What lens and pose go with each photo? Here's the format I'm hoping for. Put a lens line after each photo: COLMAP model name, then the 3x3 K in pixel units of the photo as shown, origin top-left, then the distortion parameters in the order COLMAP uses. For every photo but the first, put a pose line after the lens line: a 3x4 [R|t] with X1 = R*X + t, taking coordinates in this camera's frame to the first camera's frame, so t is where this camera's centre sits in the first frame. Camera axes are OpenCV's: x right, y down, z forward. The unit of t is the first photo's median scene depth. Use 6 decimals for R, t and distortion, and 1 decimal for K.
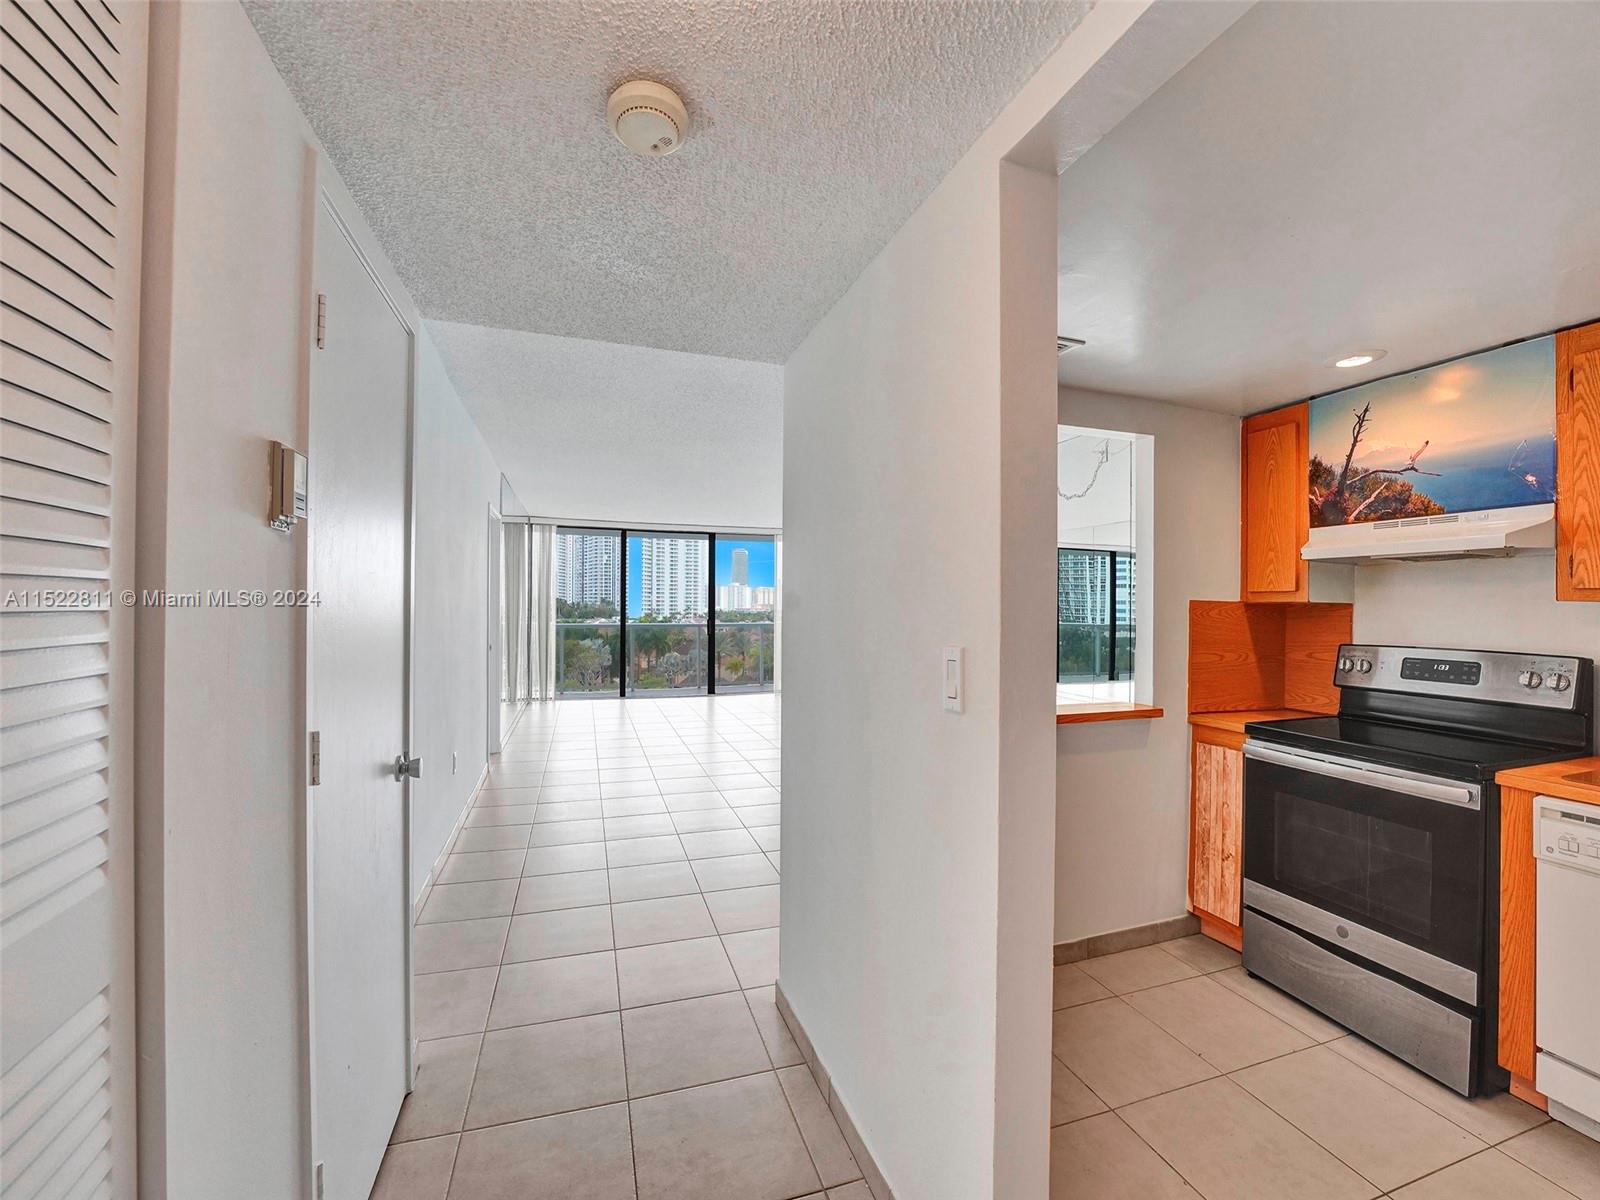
lens RADIAL K [[651.0, 0, 790.6], [0, 651.0, 603.9], [0, 0, 1]] dist [-0.027348, -0.000076]
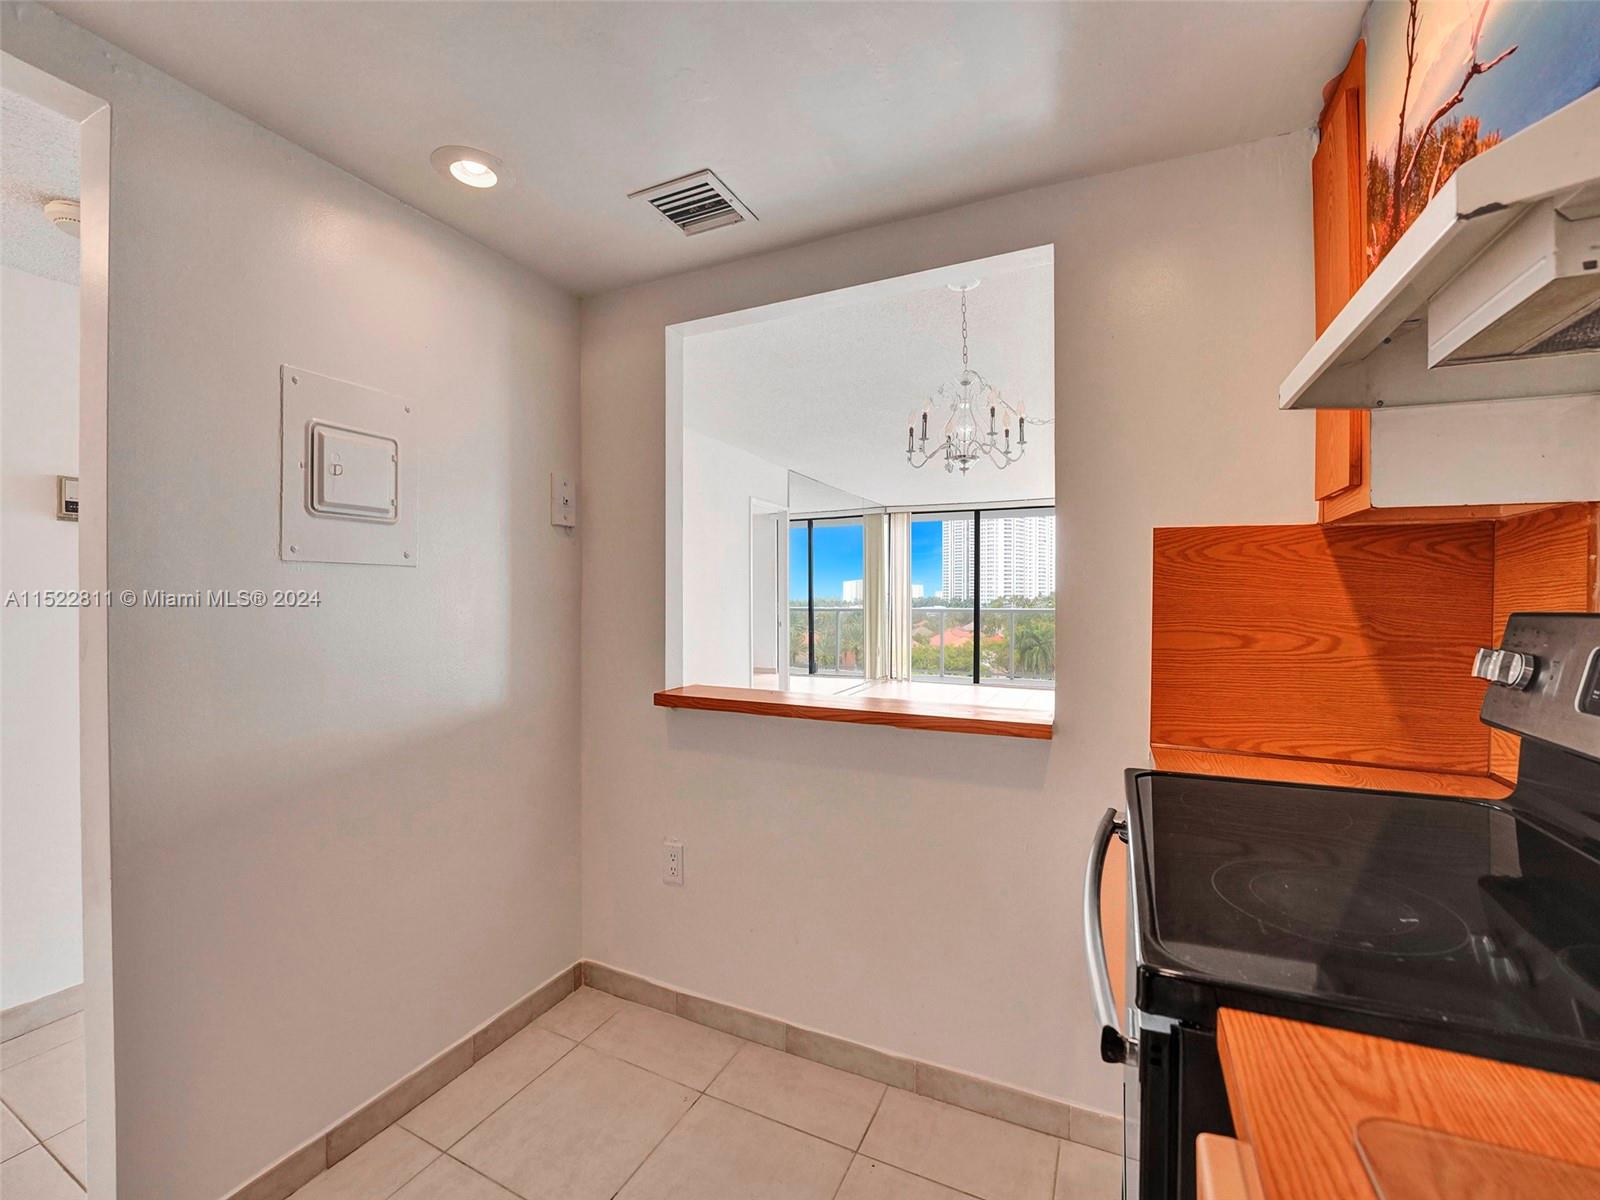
lens RADIAL K [[651.0, 0, 799.9], [0, 651.0, 599.9], [0, 0, 1]] dist [-0.027348, -0.000076]
pose [[0.723368, -0.006857, -0.690429, 2.696321], [0.011739, 0.999928, 0.002369, 0.163150], [0.690363, -0.009818, 0.723397, 1.480091]]
